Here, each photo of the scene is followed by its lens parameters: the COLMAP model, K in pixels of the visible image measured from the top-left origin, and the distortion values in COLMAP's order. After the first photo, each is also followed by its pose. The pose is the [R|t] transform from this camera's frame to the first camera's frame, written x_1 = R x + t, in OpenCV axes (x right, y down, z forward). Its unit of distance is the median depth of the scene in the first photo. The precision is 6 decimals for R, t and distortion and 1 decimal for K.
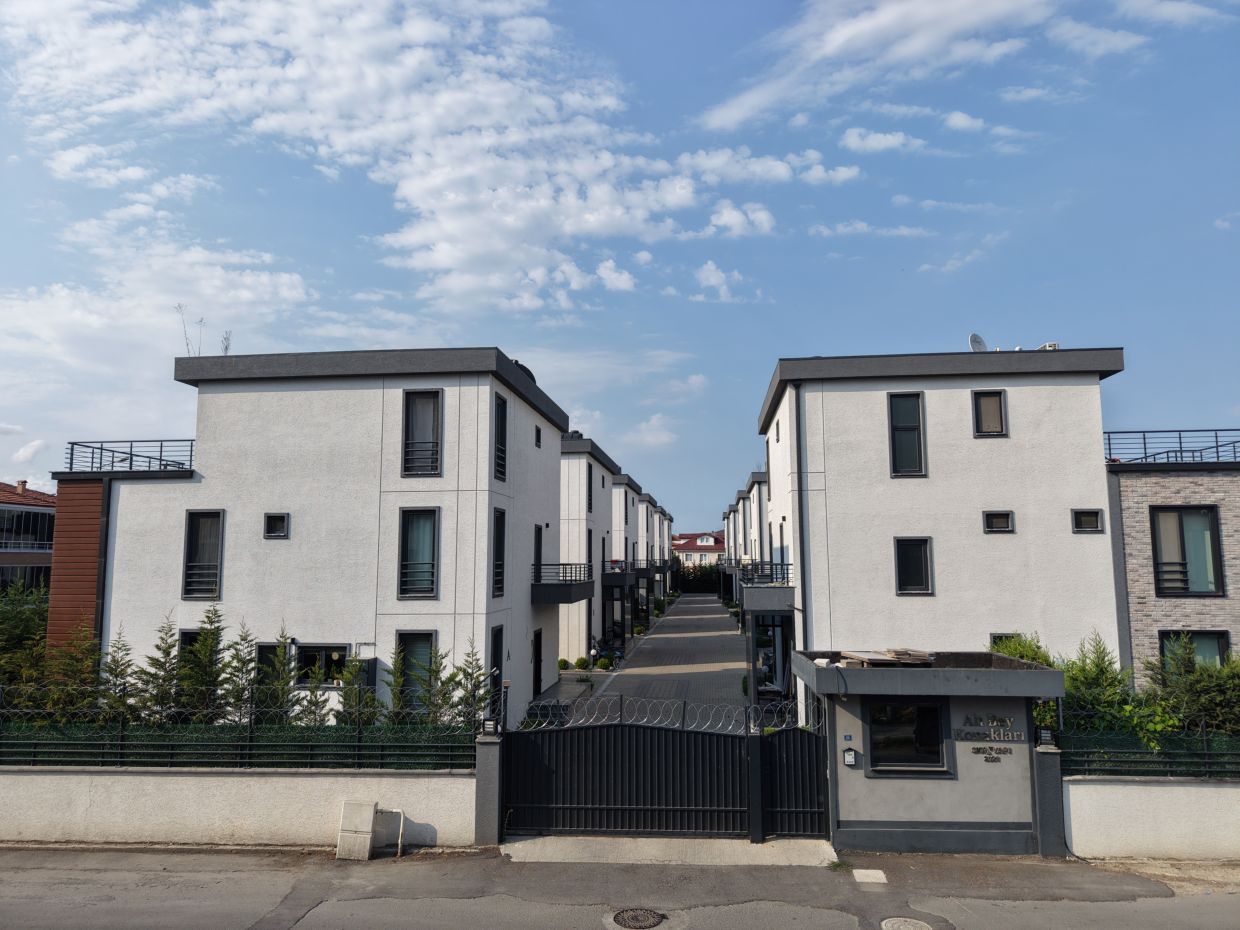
lens RADIAL K [[831.5, 0, 617.7], [0, 831.5, 467.2], [0, 0, 1]] dist [0.019894, -0.018239]
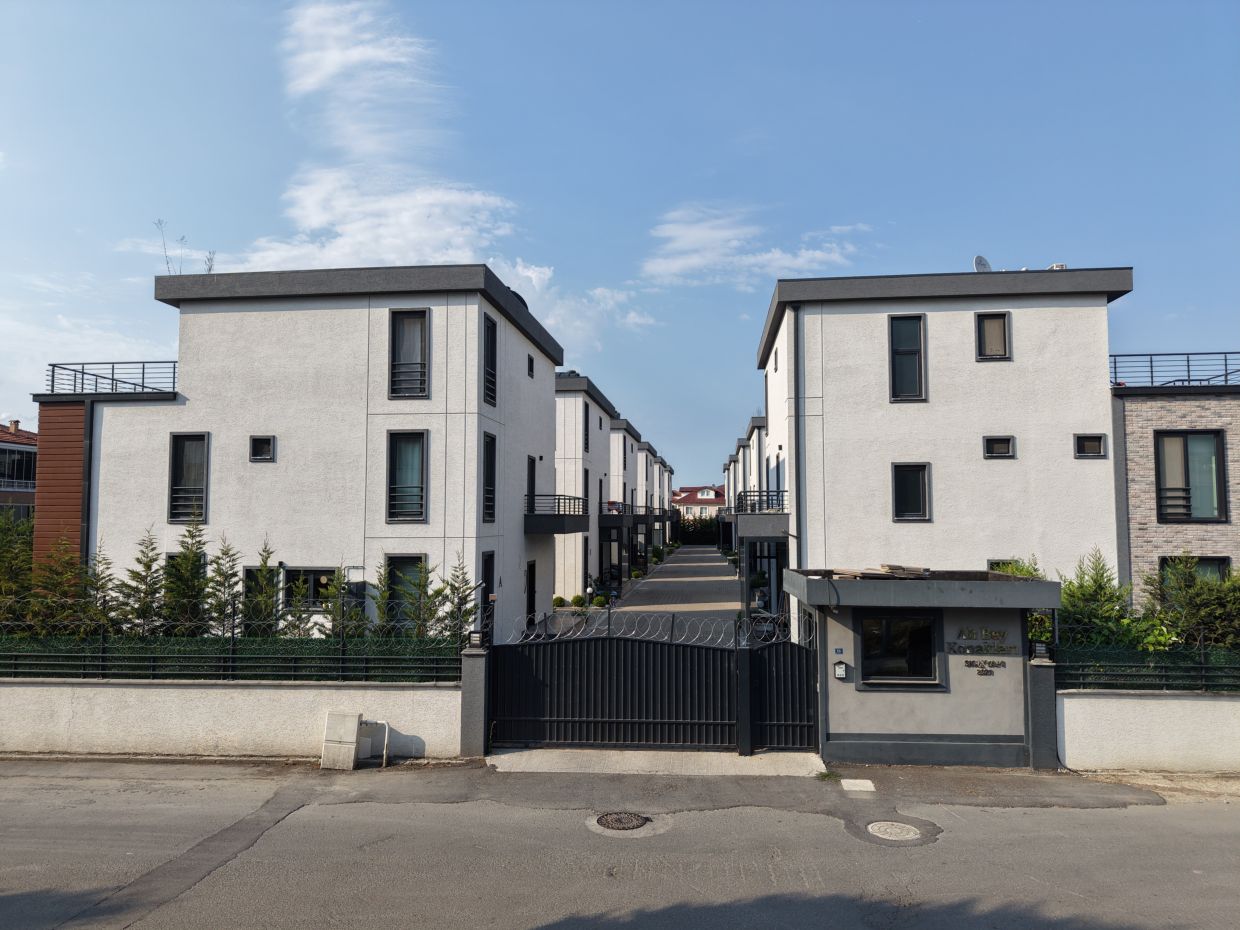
lens RADIAL K [[831.5, 0, 617.9], [0, 831.5, 467.8], [0, 0, 1]] dist [0.019894, -0.018239]
pose [[0.999991, 0.003171, -0.002921, 0.012473], [-0.003019, 0.998717, 0.050553, 0.042644], [0.003078, -0.050544, 0.998717, 0.020322]]
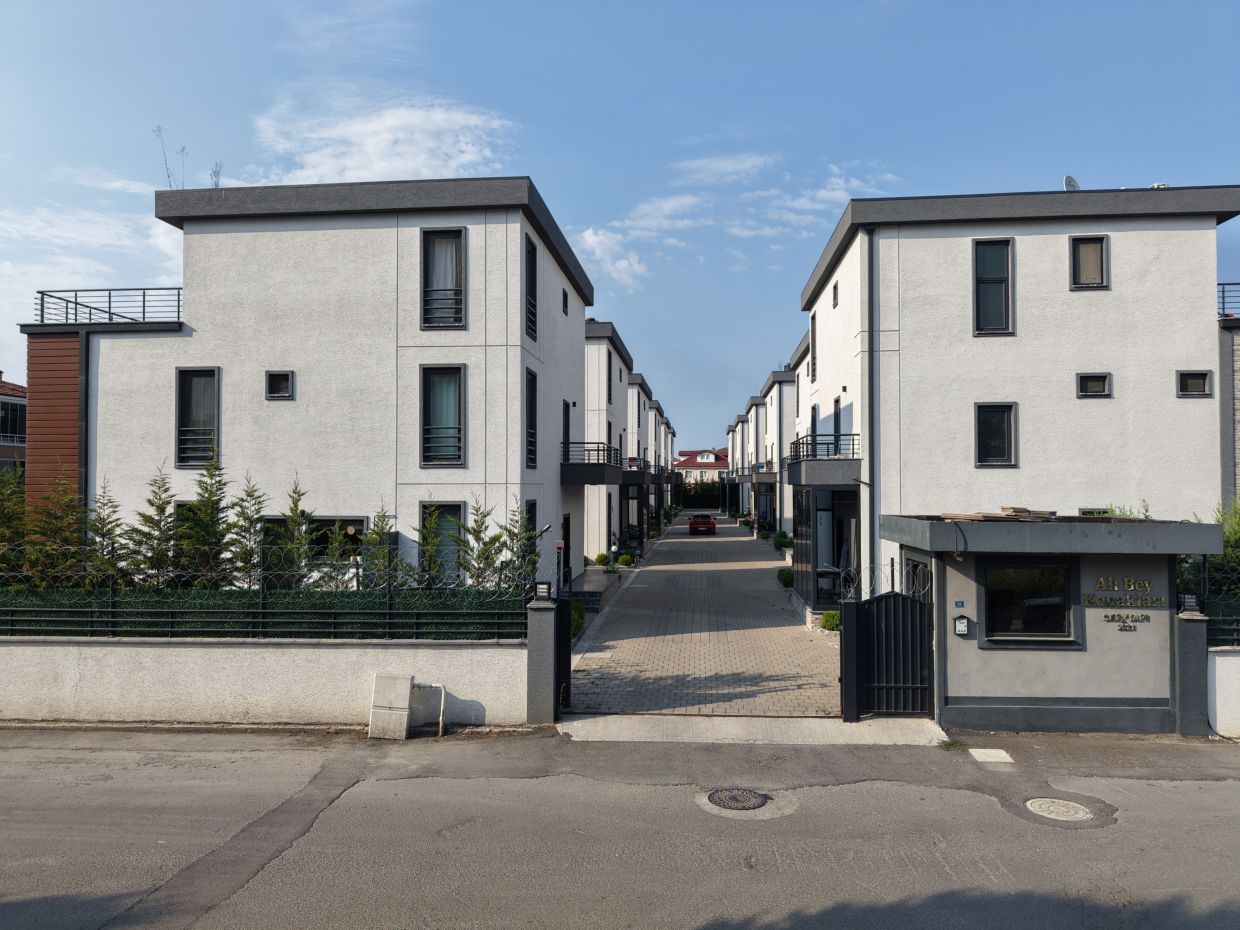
lens RADIAL K [[831.5, 0, 617.8], [0, 831.5, 468.8], [0, 0, 1]] dist [0.019894, -0.018239]
pose [[0.999935, 0.004118, 0.010656, -0.062104], [-0.005076, 0.995789, 0.091533, 0.077128], [-0.010235, -0.091581, 0.995745, 0.112494]]
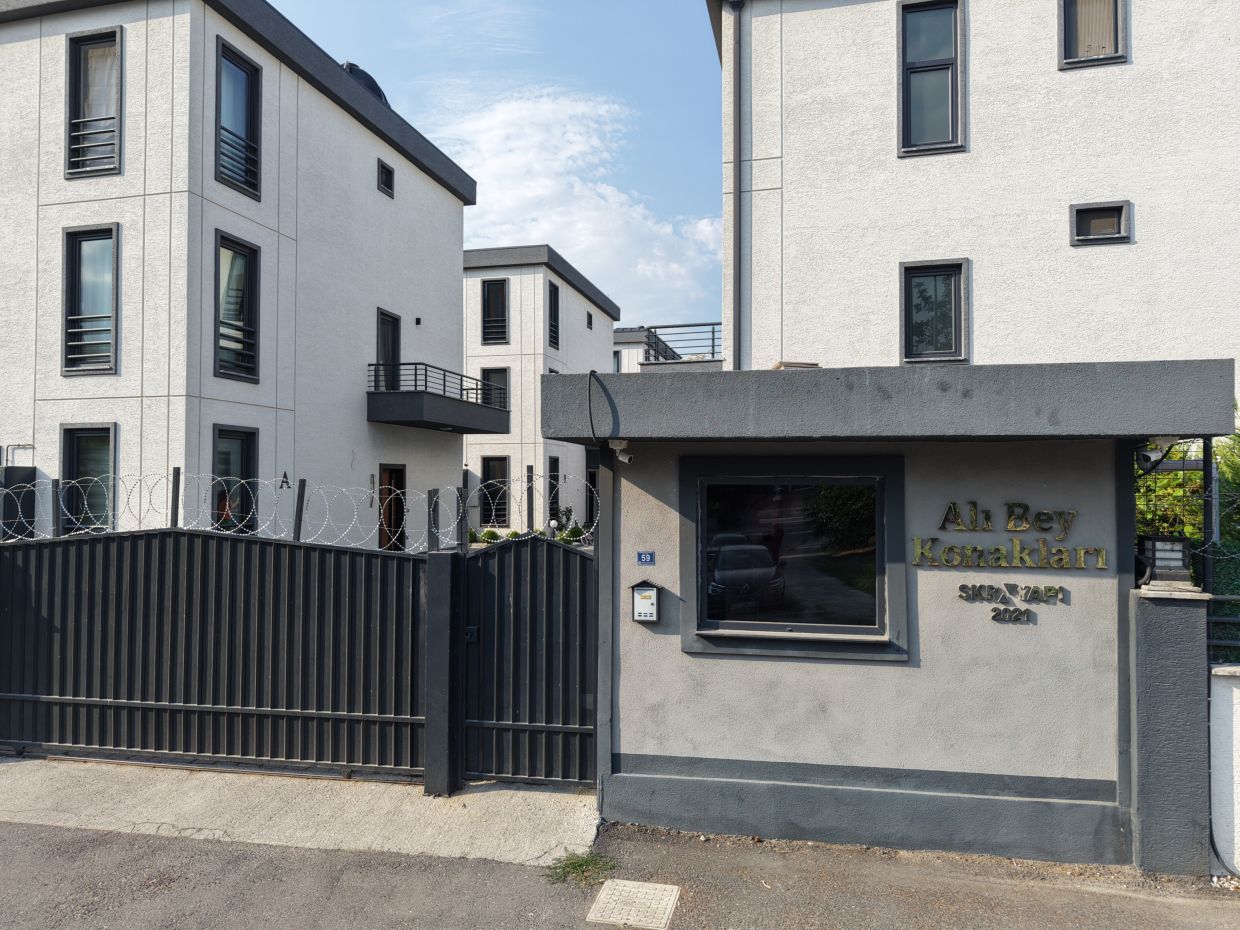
lens RADIAL K [[831.5, 0, 619.2], [0, 831.5, 467.0], [0, 0, 1]] dist [0.019894, -0.018239]
pose [[0.991802, 0.000825, -0.127782, 0.224723], [0.010879, 0.995804, 0.090866, 0.173205], [0.127320, -0.091512, 0.987631, 0.428664]]
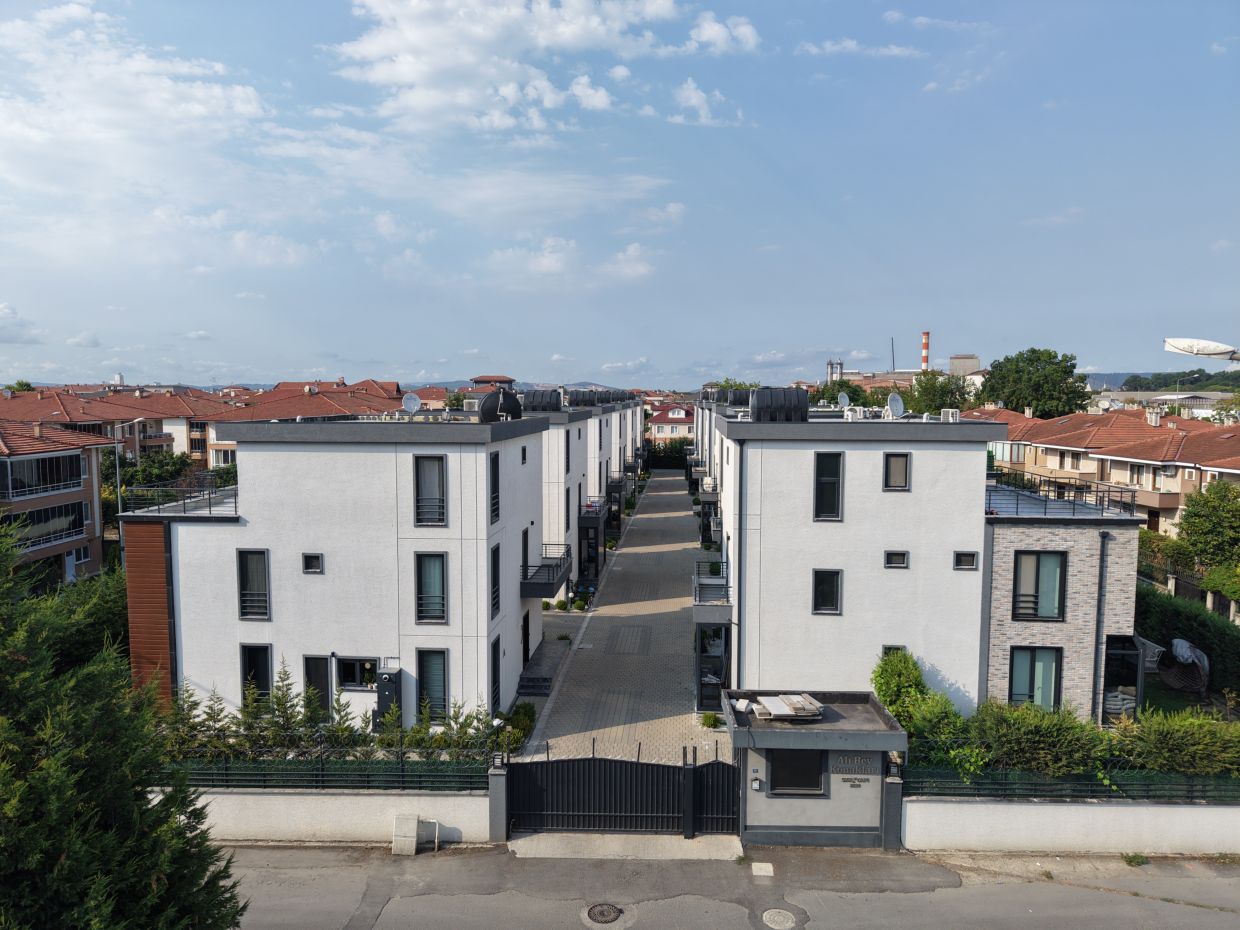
lens RADIAL K [[831.5, 0, 618.7], [0, 831.5, 466.2], [0, 0, 1]] dist [0.019894, -0.018239]
pose [[0.999507, 0.003336, 0.031217, 0.000854], [-0.009457, 0.980145, 0.198057, -0.322852], [-0.029937, -0.198254, 0.979693, -0.188390]]
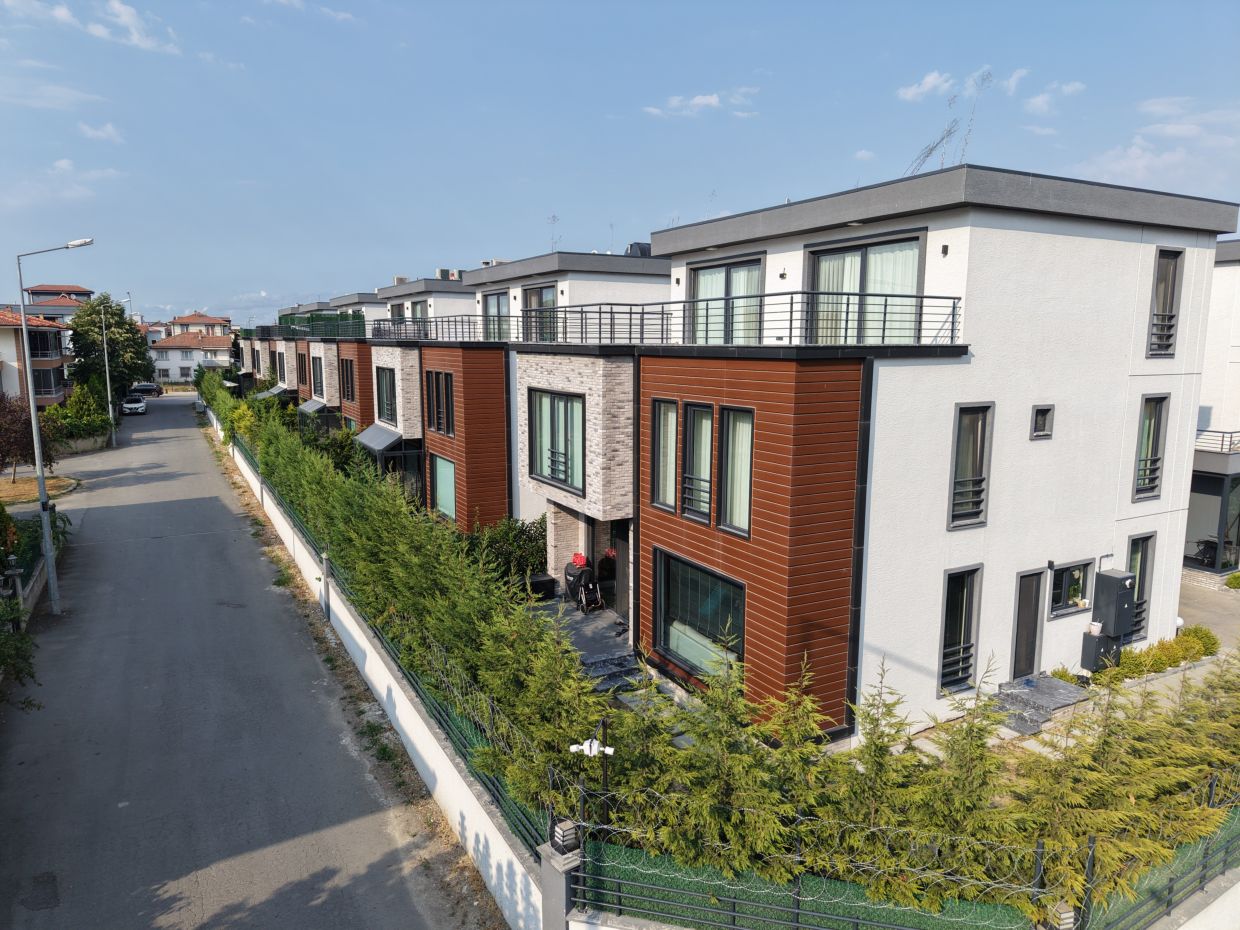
lens RADIAL K [[831.5, 0, 620.0], [0, 831.5, 466.5], [0, 0, 1]] dist [0.019894, -0.018239]
pose [[0.815539, -0.081056, 0.572998, -1.175775], [-0.071196, 0.968567, 0.238345, -0.043886], [-0.574306, -0.235175, 0.784133, 0.632187]]
